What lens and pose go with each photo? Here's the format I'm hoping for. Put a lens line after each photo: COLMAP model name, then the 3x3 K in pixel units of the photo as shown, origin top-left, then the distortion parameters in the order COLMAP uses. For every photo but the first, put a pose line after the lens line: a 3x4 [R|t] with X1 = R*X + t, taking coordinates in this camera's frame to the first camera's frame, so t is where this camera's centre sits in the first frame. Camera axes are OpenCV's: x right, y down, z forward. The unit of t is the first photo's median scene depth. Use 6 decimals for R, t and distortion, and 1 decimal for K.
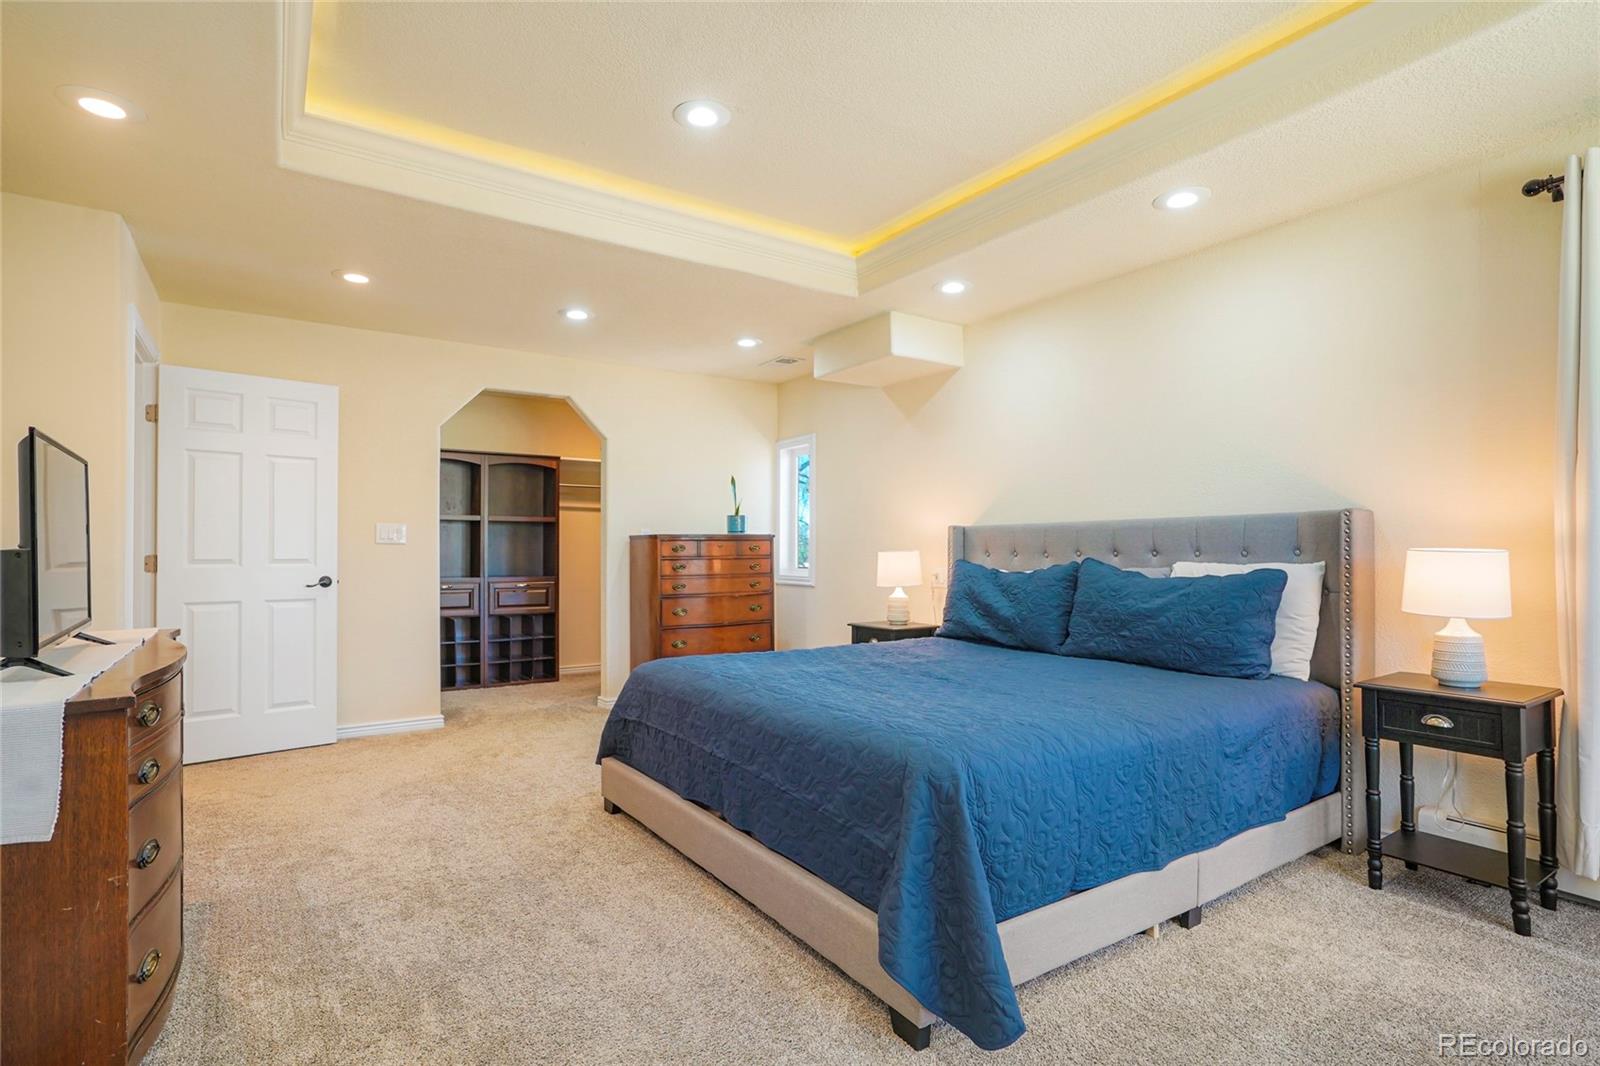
lens RADIAL K [[768.9, 0, 759.7], [0, 768.9, 538.1], [0, 0, 1]] dist [-0.004279, 0.000196]
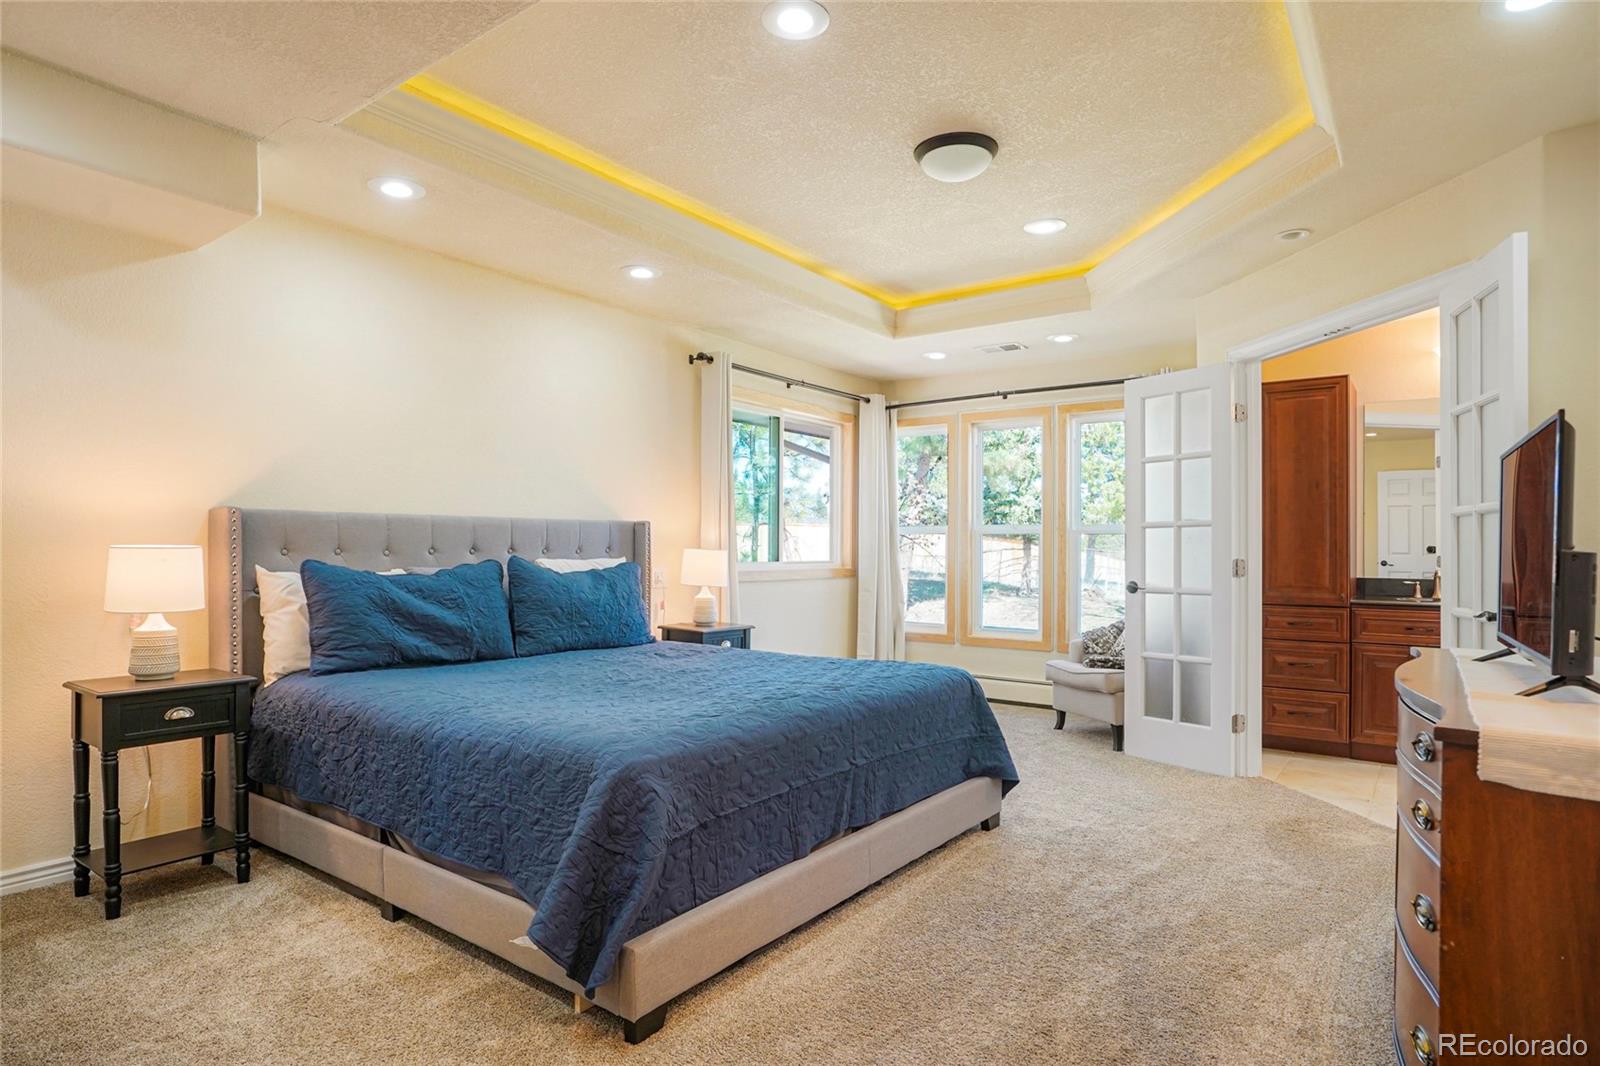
lens RADIAL K [[868.2, 0, 797.0], [0, 868.2, 544.4], [0, 0, 1]] dist [-0.030138, 0.009556]
pose [[-0.332696, 0.000105, 0.943034, -0.662043], [-0.021245, 0.999745, -0.007607, 0.009332], [-0.942795, -0.022566, -0.332609, 0.904683]]
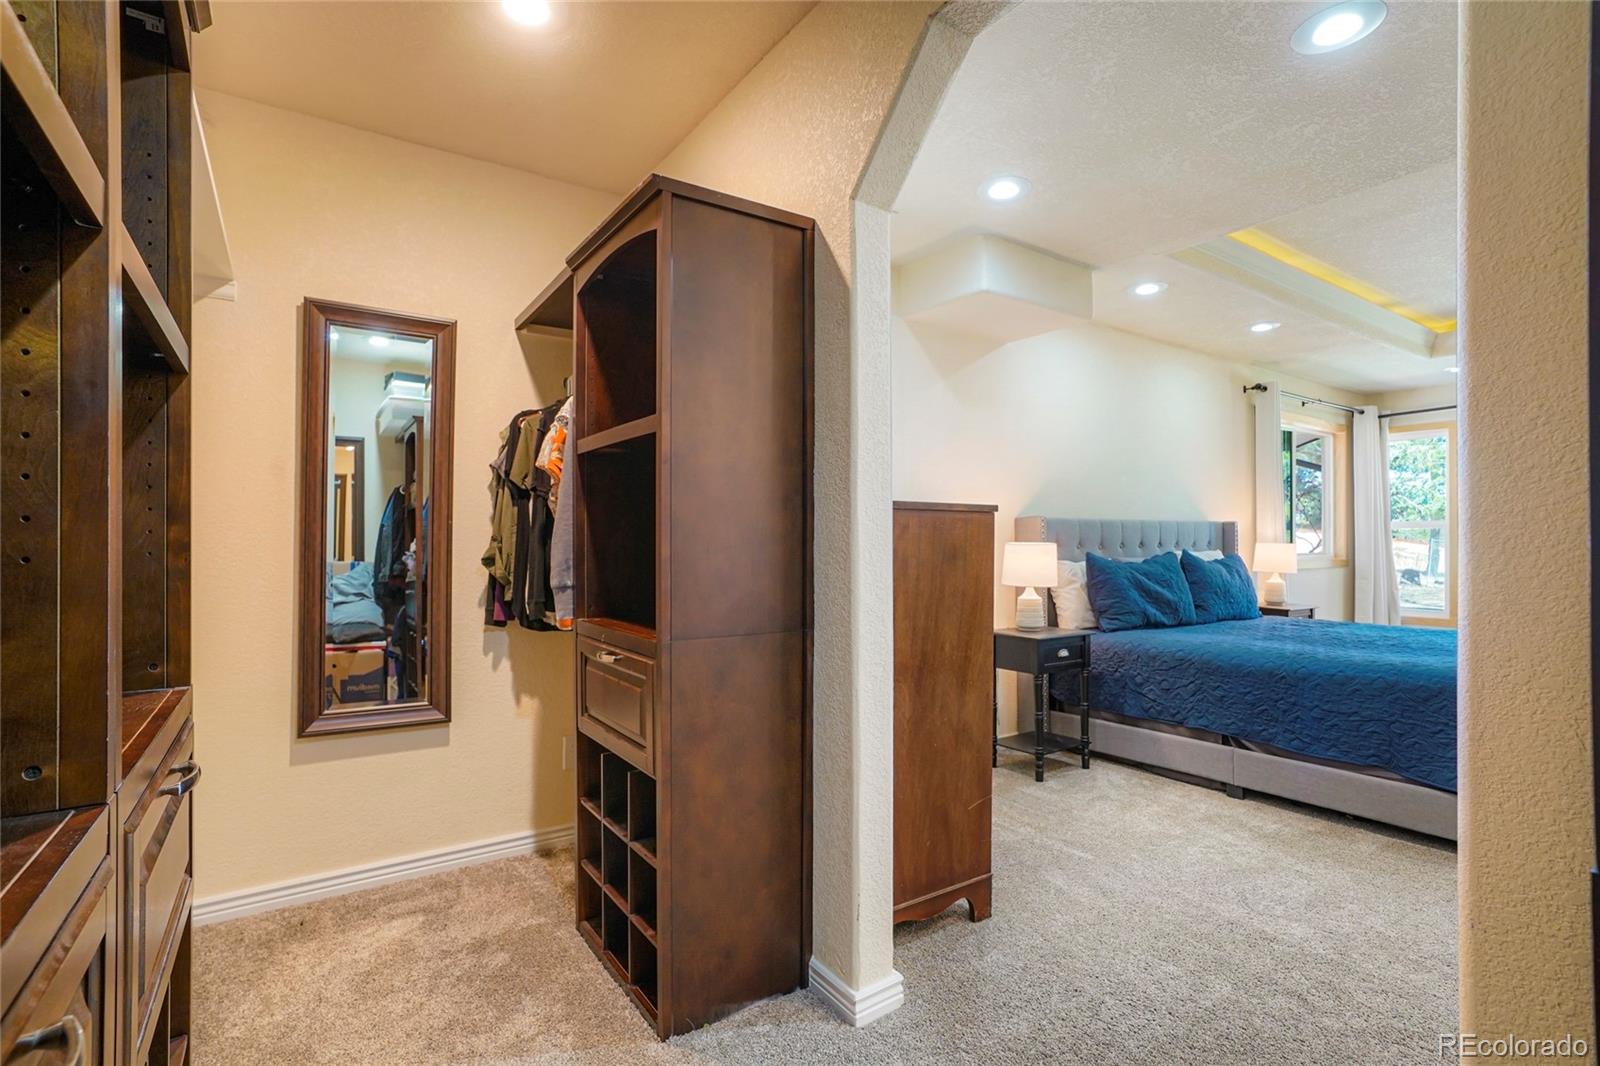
lens RADIAL K [[768.9, 0, 802.0], [0, 768.9, 541.8], [0, 0, 1]] dist [-0.004279, 0.000196]
pose [[-0.021095, -0.000451, 0.999777, -0.785671], [-0.014978, 0.999888, 0.000135, 0.018774], [-0.999665, -0.014972, -0.021100, 1.487813]]
